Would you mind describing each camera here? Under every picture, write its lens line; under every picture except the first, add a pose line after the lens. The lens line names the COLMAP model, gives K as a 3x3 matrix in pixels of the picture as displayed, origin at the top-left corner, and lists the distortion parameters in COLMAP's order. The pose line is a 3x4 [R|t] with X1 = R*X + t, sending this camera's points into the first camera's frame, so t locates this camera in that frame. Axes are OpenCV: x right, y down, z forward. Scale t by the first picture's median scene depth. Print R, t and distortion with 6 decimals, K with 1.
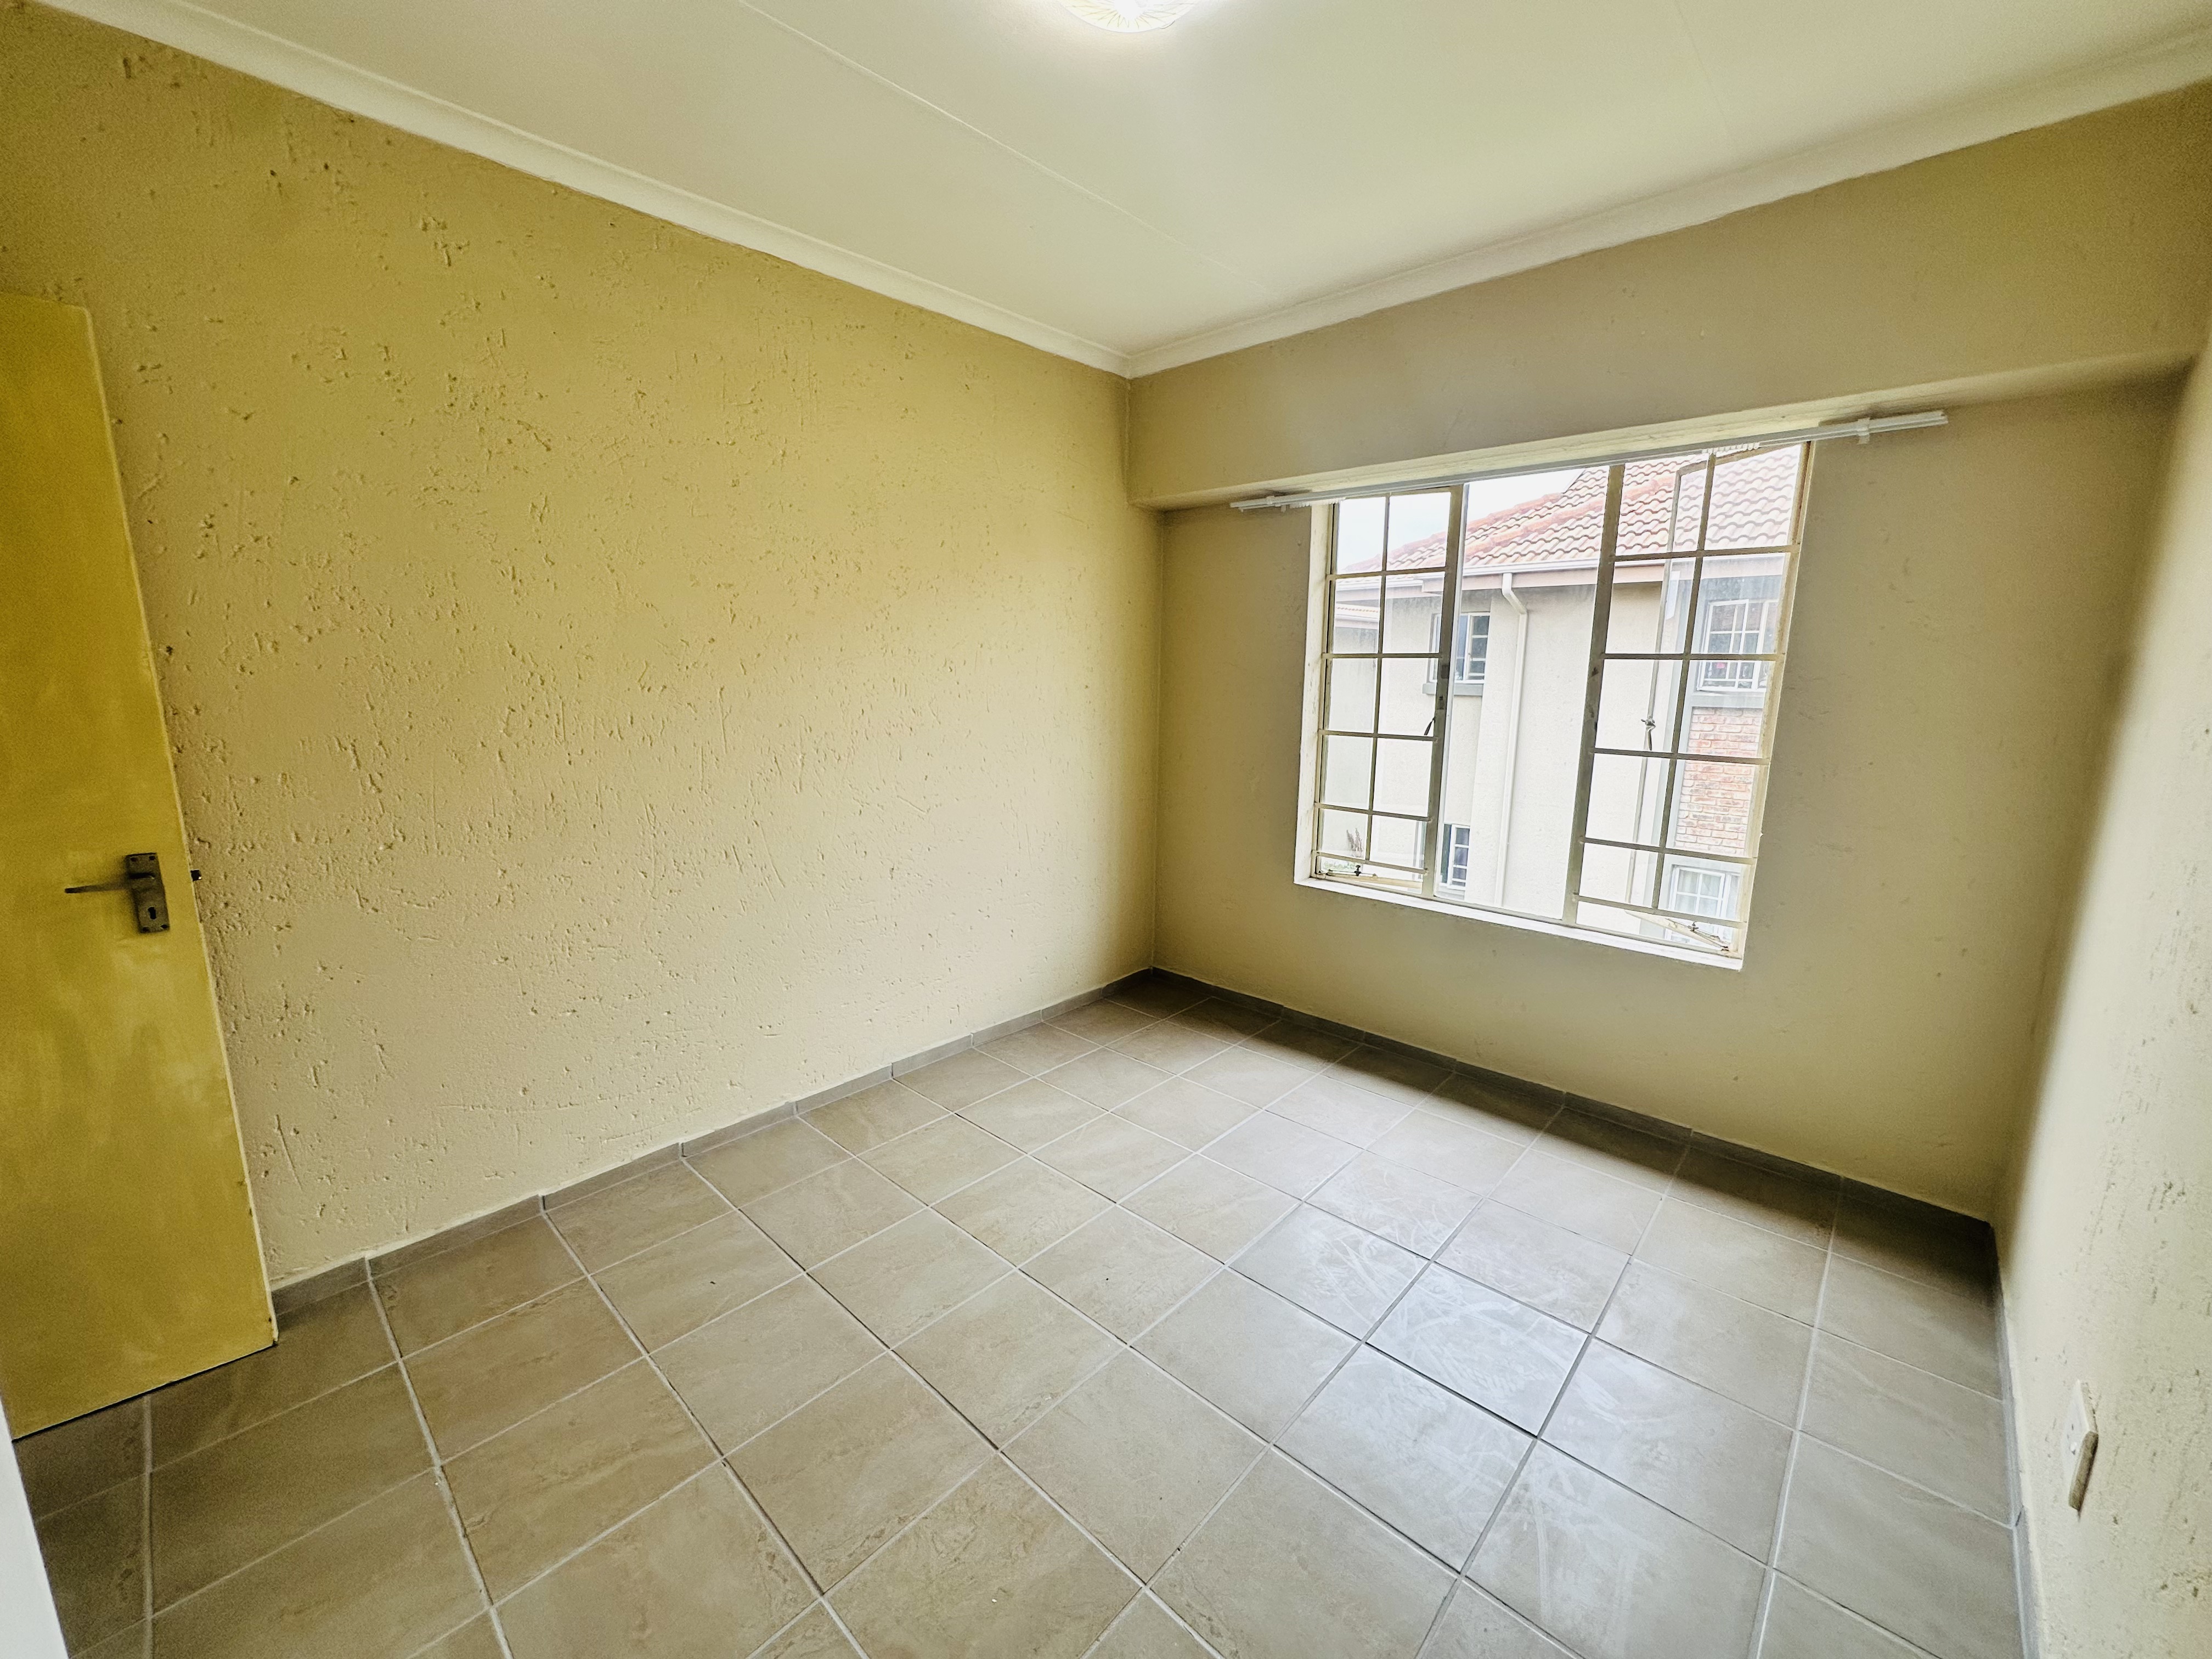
lens RADIAL K [[881.2, 0, 1103.2], [0, 881.2, 825.1], [0, 0, 1]] dist [-0.004961, 0.001234]
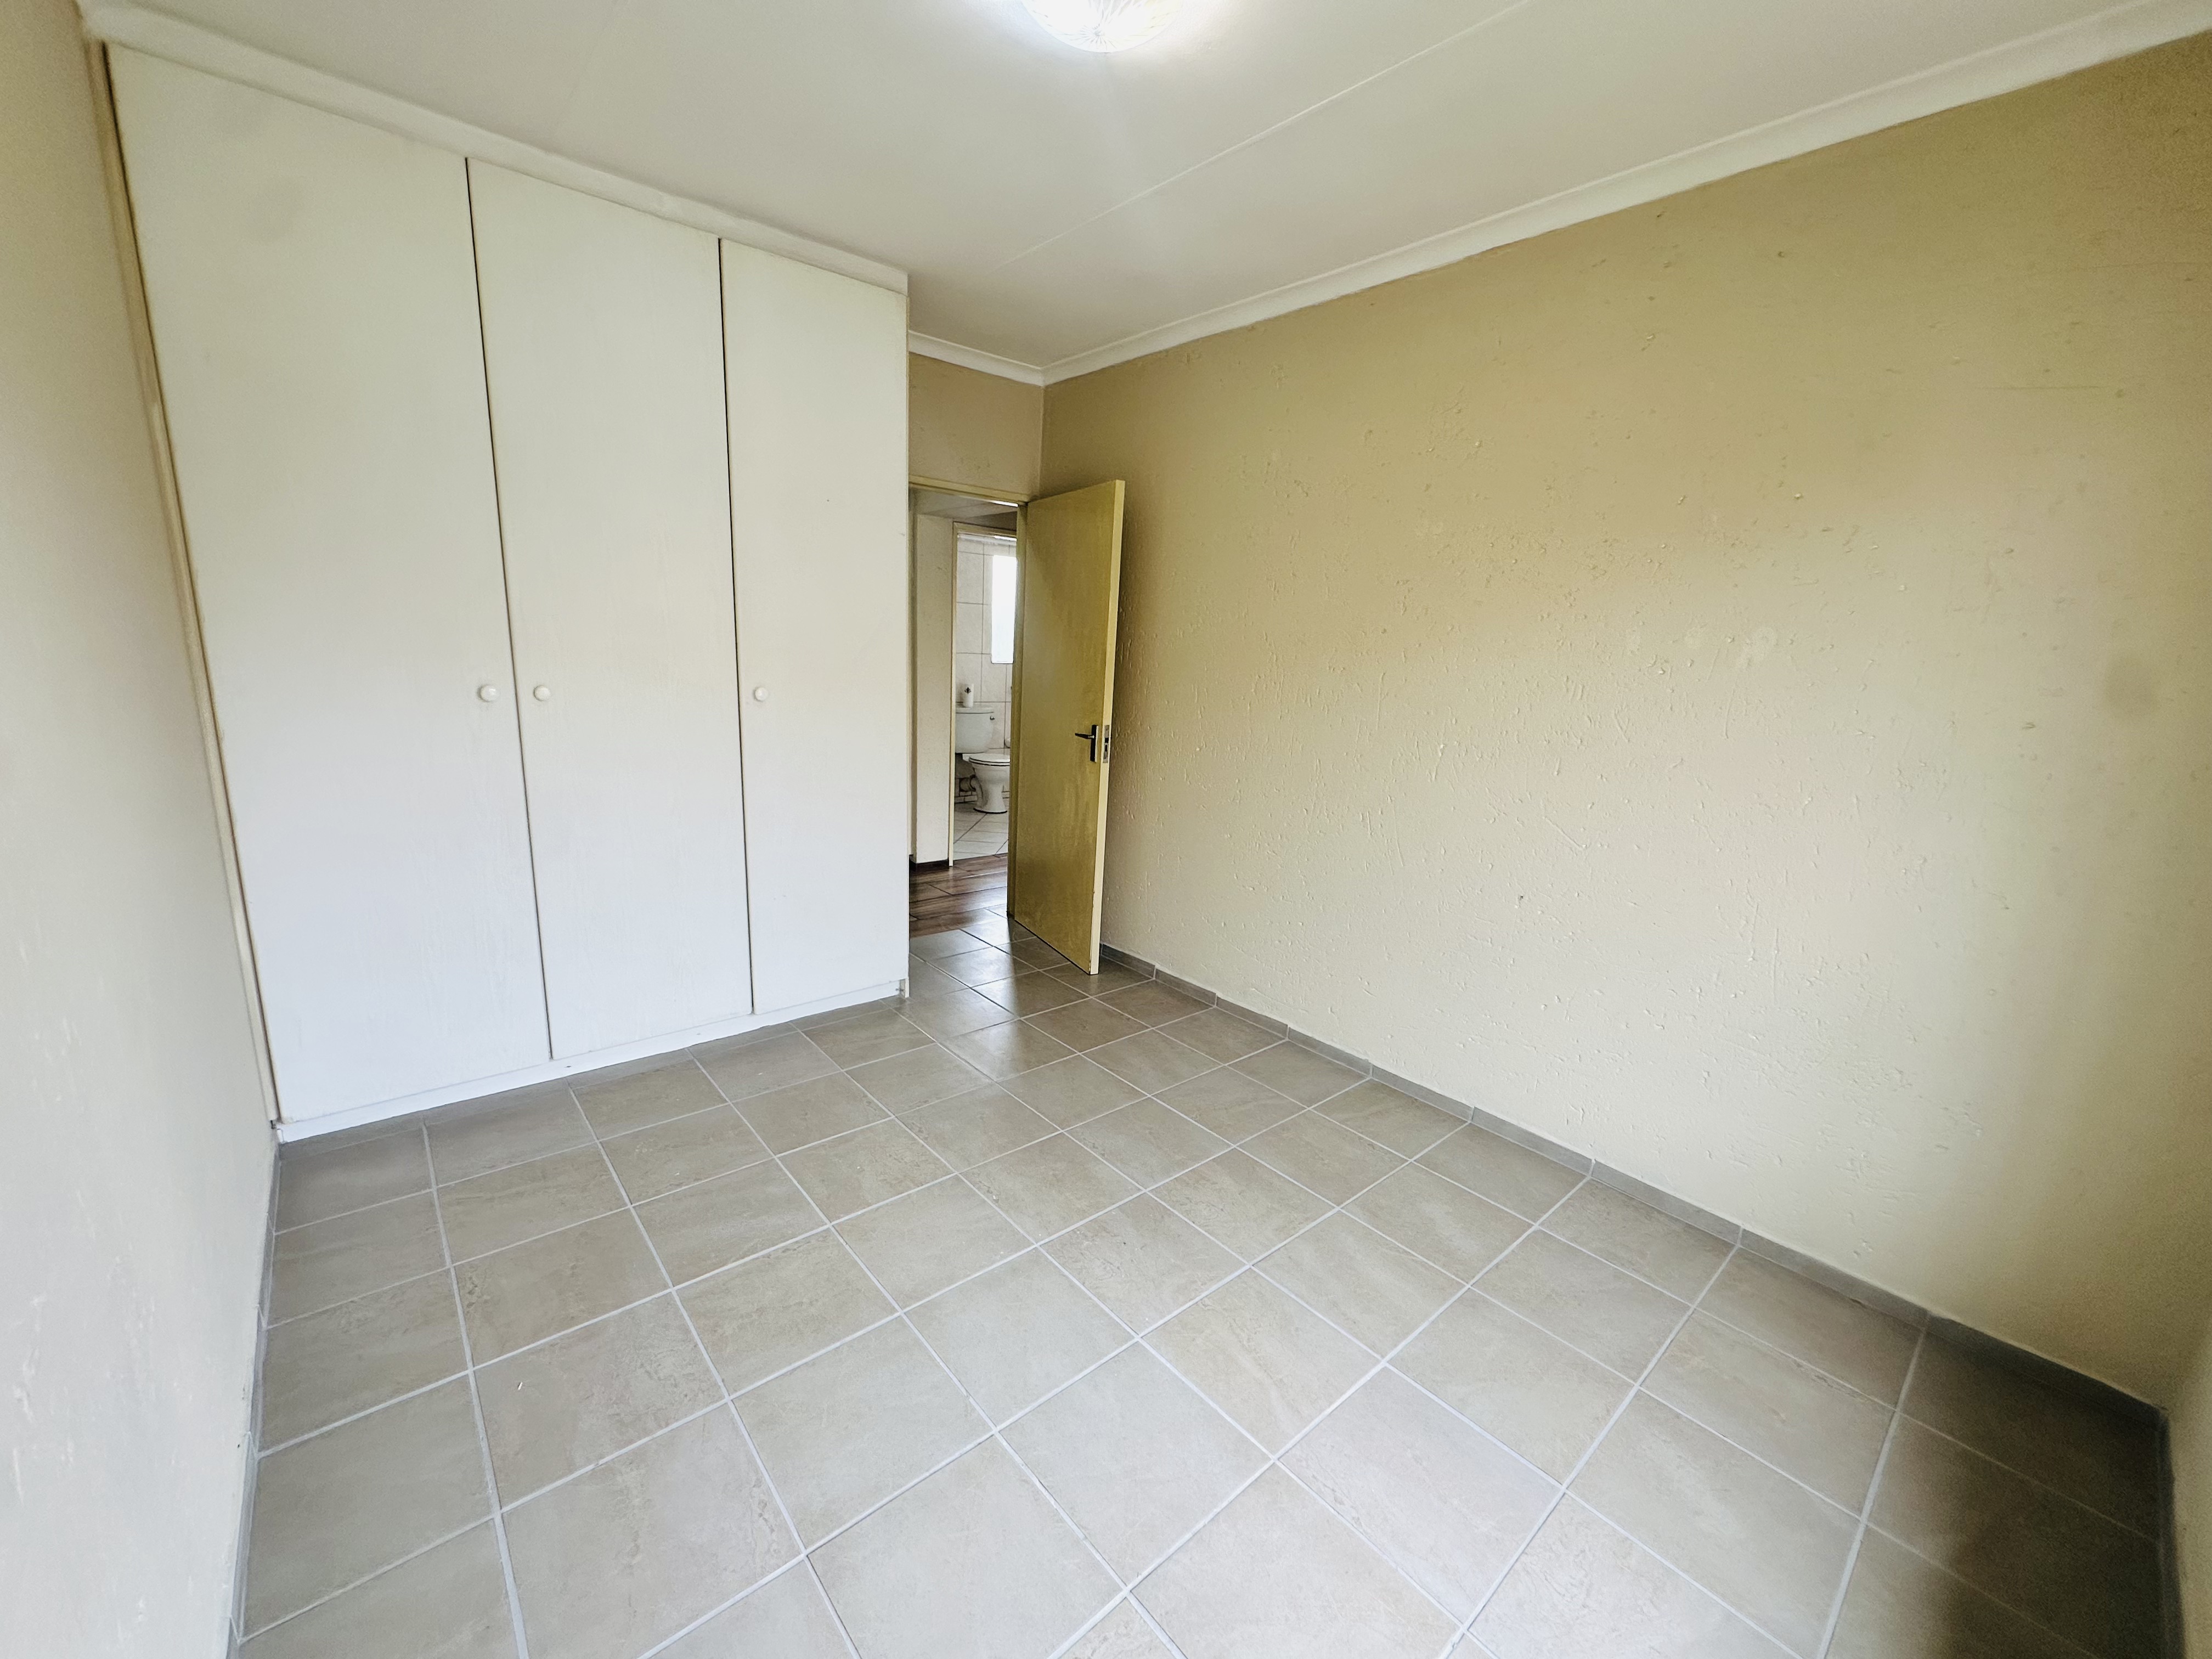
lens RADIAL K [[881.2, 0, 1100.2], [0, 881.2, 822.4], [0, 0, 1]] dist [-0.004961, 0.001234]
pose [[-0.107191, 0.190704, -0.975778, 0.737989], [-0.224846, 0.951357, 0.210631, -0.126369], [0.968481, 0.241977, -0.059098, 0.742900]]
